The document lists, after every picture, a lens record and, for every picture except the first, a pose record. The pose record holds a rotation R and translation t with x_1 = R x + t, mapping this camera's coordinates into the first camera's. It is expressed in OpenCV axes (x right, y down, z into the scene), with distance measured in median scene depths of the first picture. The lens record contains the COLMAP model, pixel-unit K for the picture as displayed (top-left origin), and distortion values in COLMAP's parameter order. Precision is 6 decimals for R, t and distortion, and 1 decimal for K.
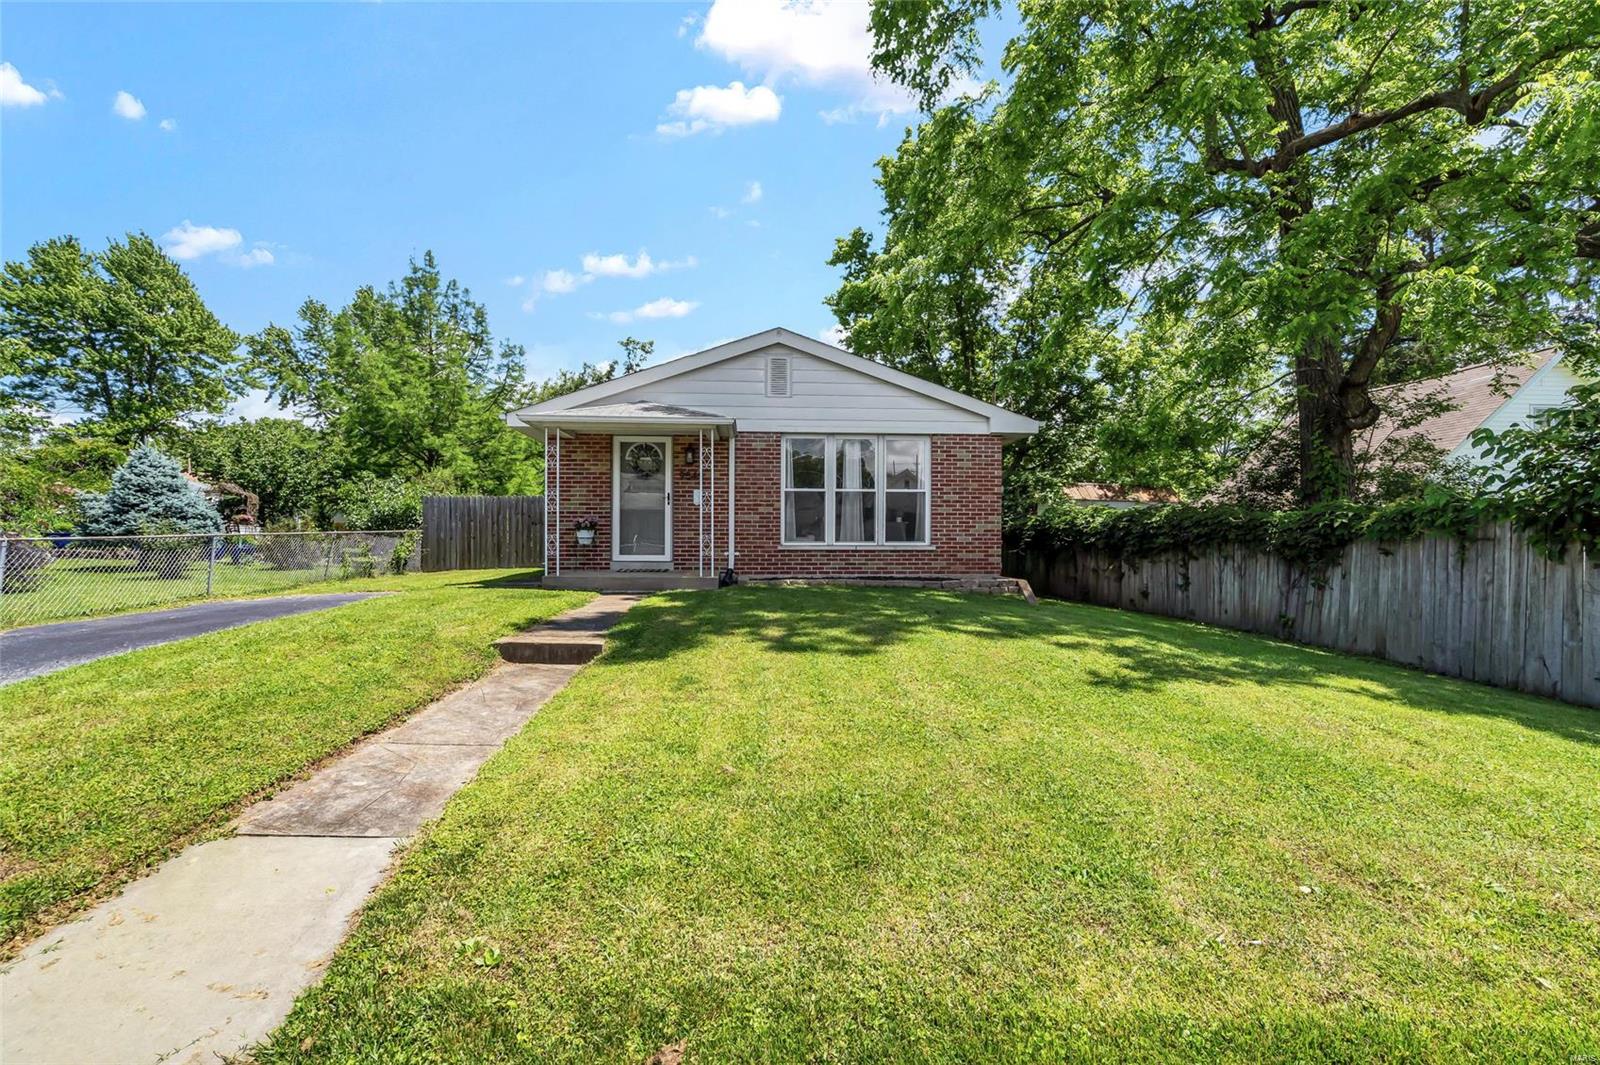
lens RADIAL K [[733.7, 0, 802.3], [0, 733.7, 535.1], [0, 0, 1]] dist [-0.002831, -0.000161]
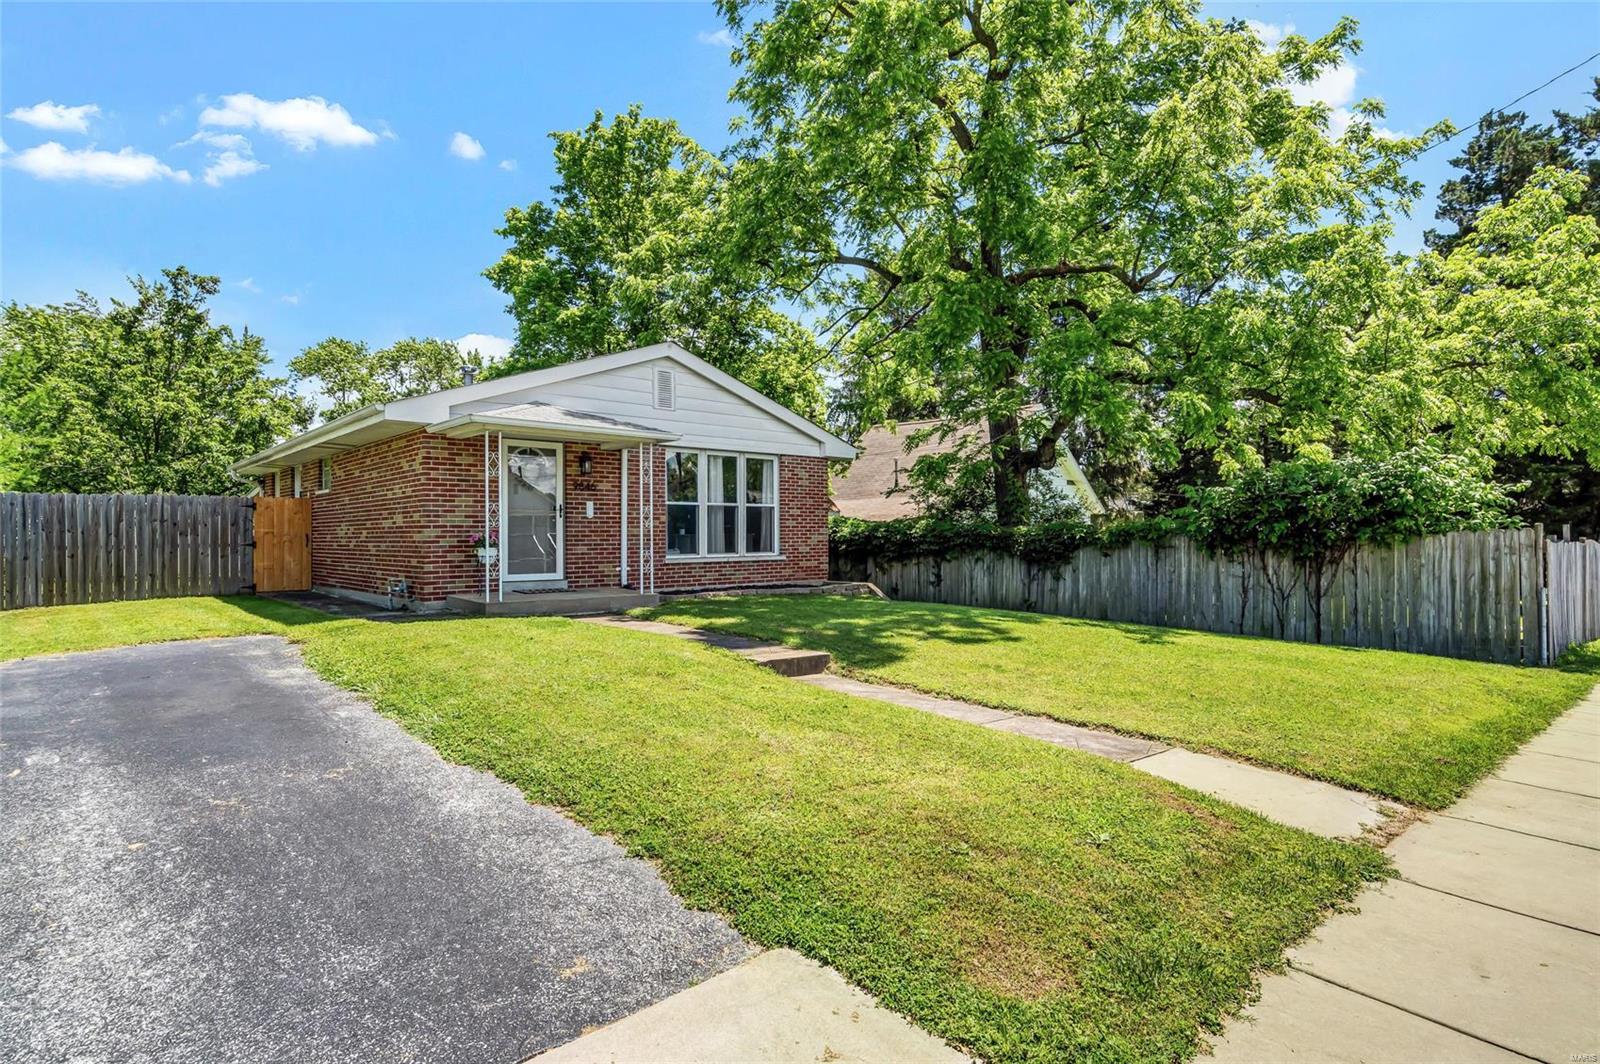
lens RADIAL K [[824.3, 0, 800.0], [0, 824.3, 532.0], [0, 0, 1]] dist [-0.000729, -0.000094]
pose [[0.785878, -0.004989, 0.618361, -0.532765], [0.006419, 0.999979, -0.000090, -0.019616], [-0.618348, 0.004040, 0.785894, 0.009216]]
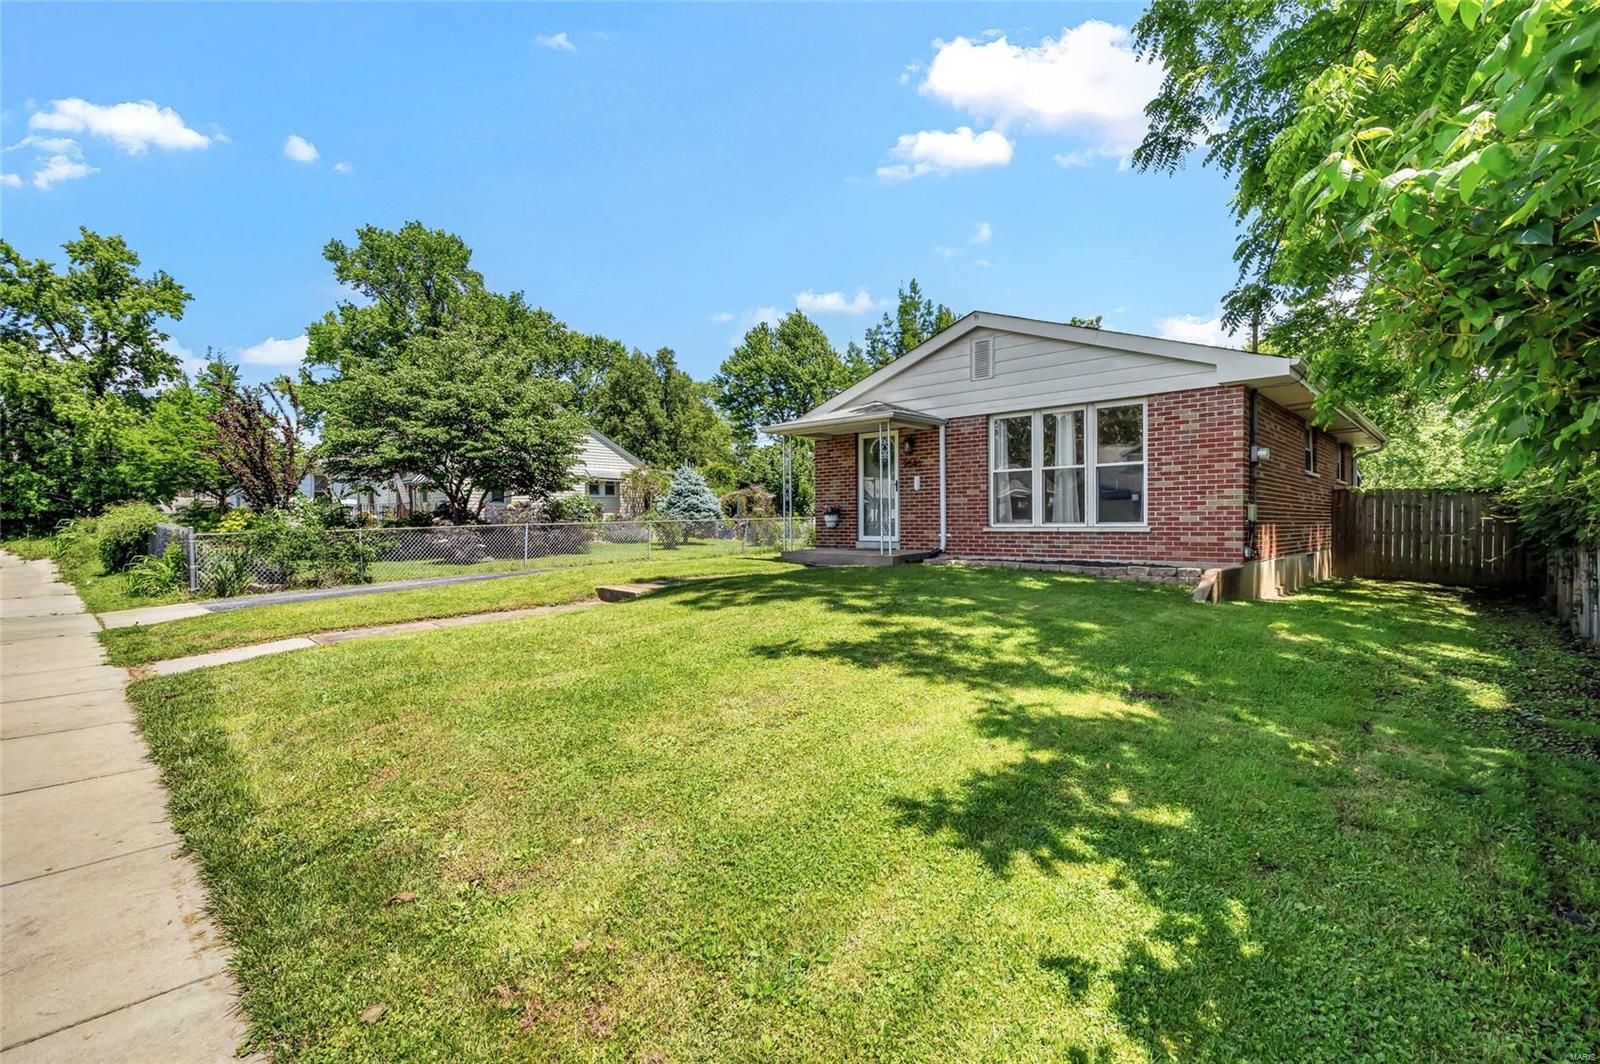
lens RADIAL K [[733.7, 0, 802.3], [0, 733.7, 534.6], [0, 0, 1]] dist [-0.002831, -0.000161]
pose [[0.678636, 0.003640, -0.734466, 0.495393], [0.010698, 0.999833, 0.014841, 0.006116], [0.734397, -0.017929, 0.678483, 0.123277]]
